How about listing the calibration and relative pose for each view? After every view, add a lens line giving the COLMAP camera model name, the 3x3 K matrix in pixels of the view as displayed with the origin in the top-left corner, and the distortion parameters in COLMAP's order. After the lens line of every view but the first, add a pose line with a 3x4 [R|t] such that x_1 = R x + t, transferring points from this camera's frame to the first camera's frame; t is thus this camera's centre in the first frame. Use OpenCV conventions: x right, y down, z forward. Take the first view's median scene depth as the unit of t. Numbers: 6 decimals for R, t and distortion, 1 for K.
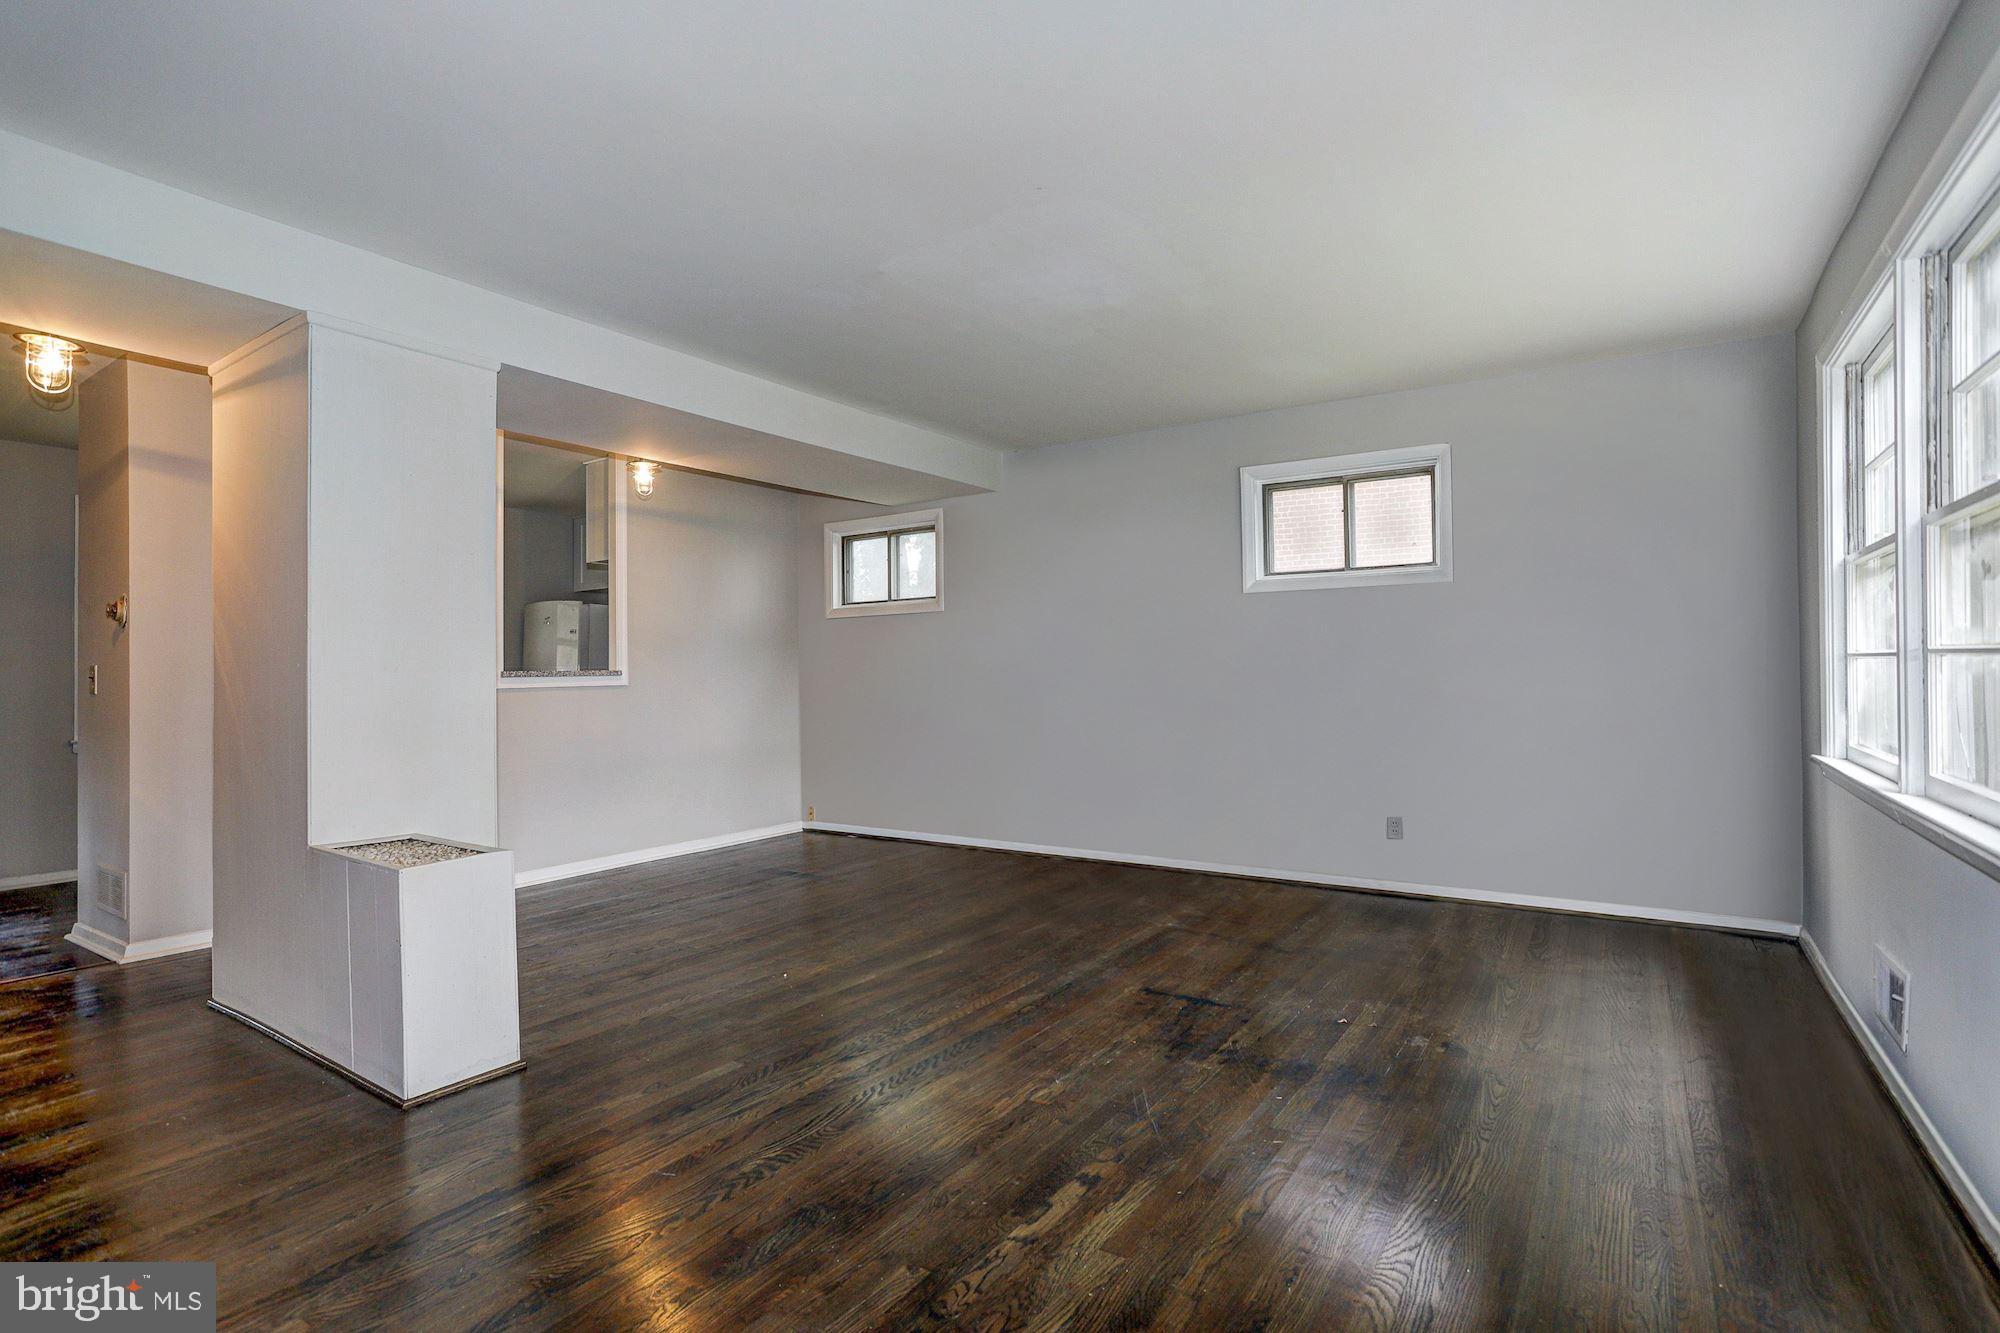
lens RADIAL K [[971.1, 0, 998.4], [0, 971.1, 669.4], [0, 0, 1]] dist [-0.017700, 0.000569]
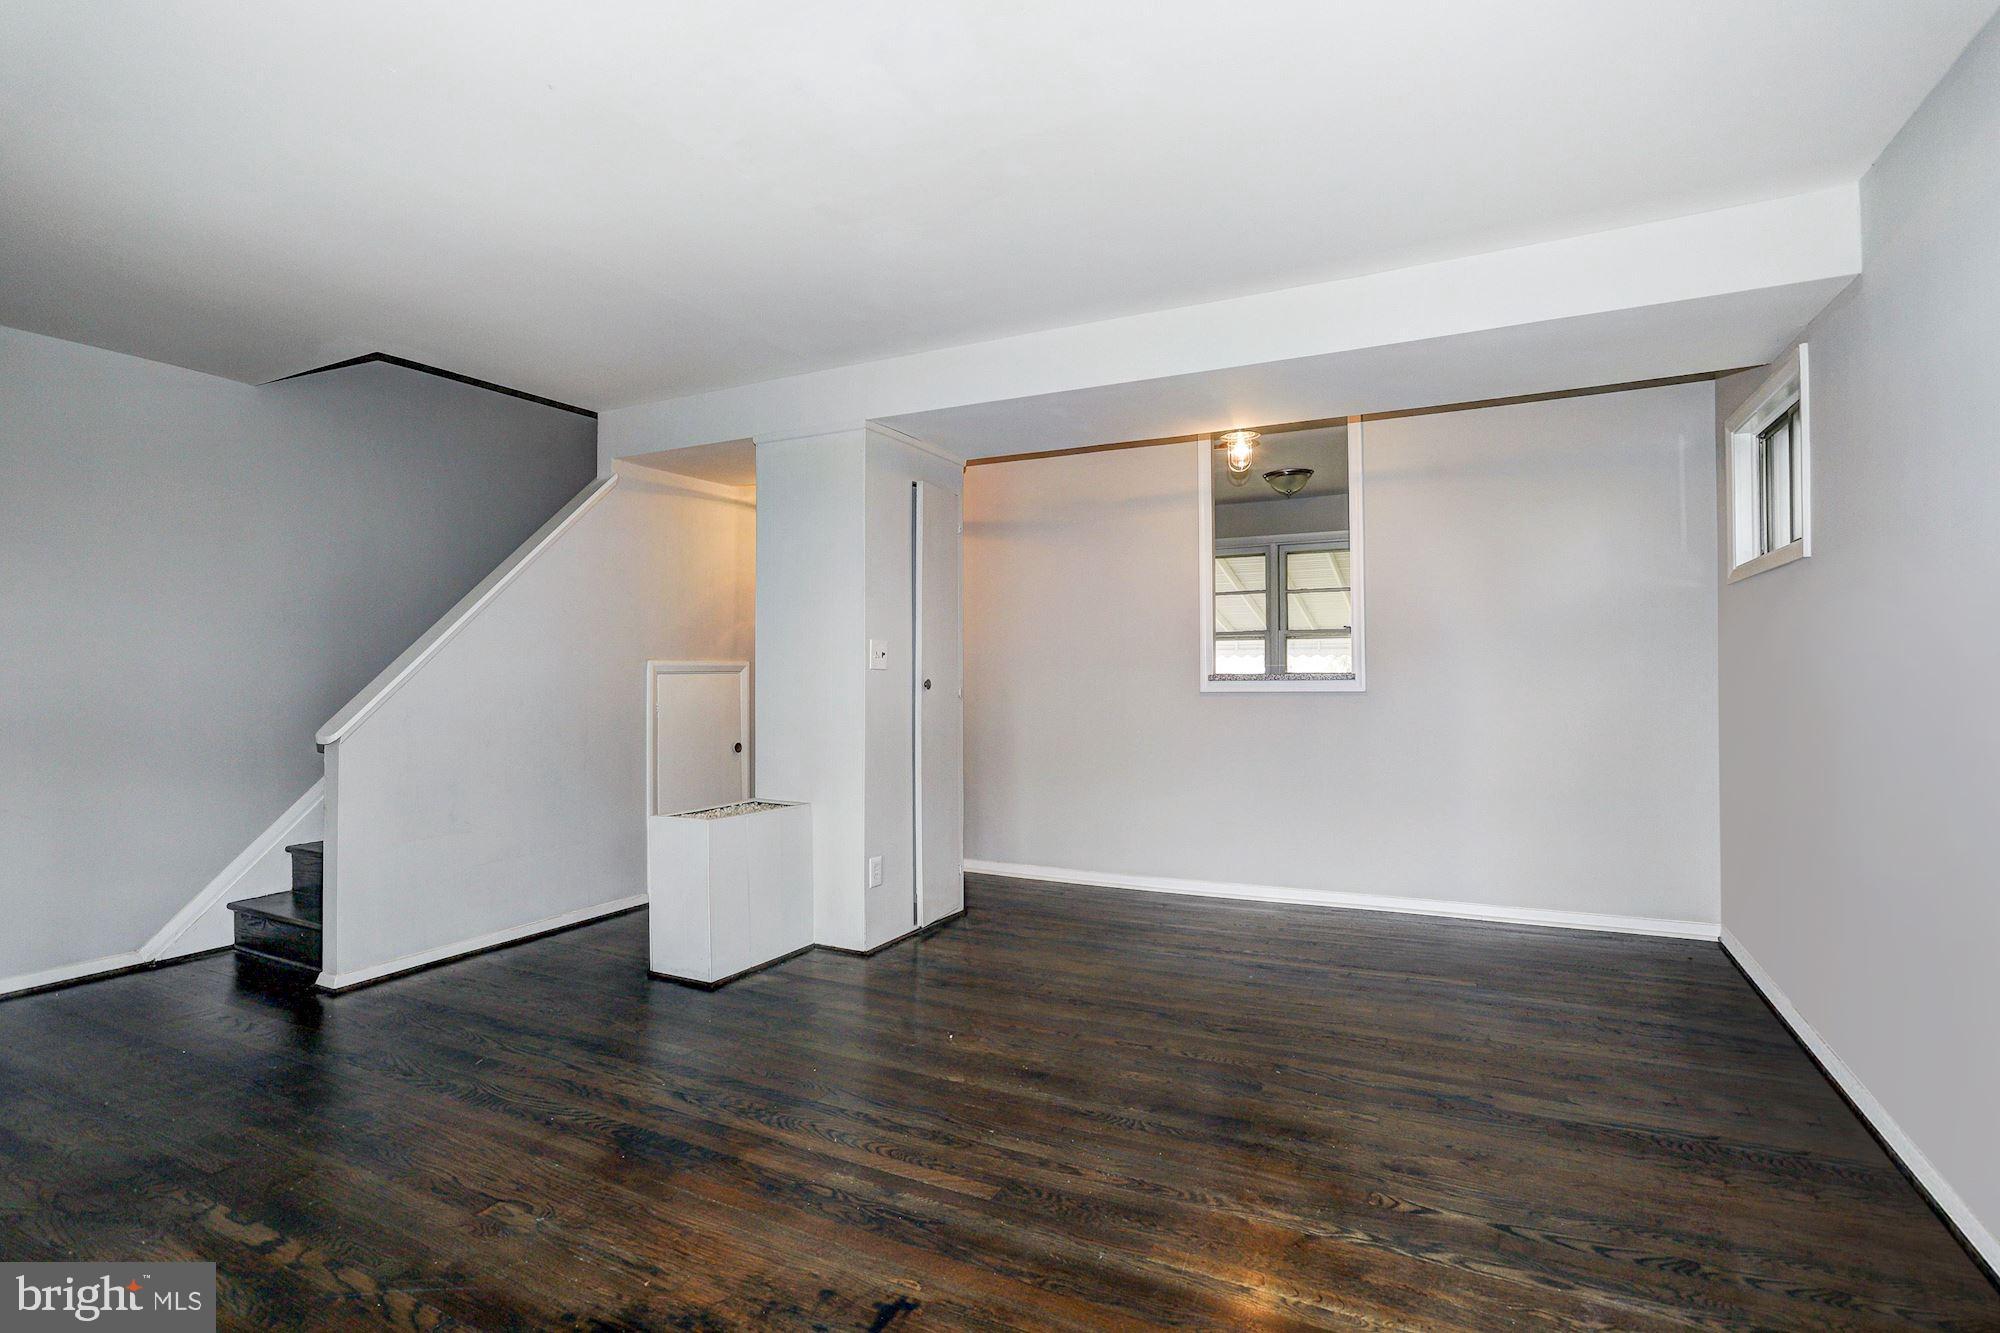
lens RADIAL K [[971.1, 0, 999.0], [0, 971.1, 663.8], [0, 0, 1]] dist [-0.017700, 0.000569]
pose [[0.108872, -0.012971, -0.993971, 0.690543], [0.003375, 0.999914, -0.012679, -0.000139], [0.994050, -0.001974, 0.108907, 1.030669]]
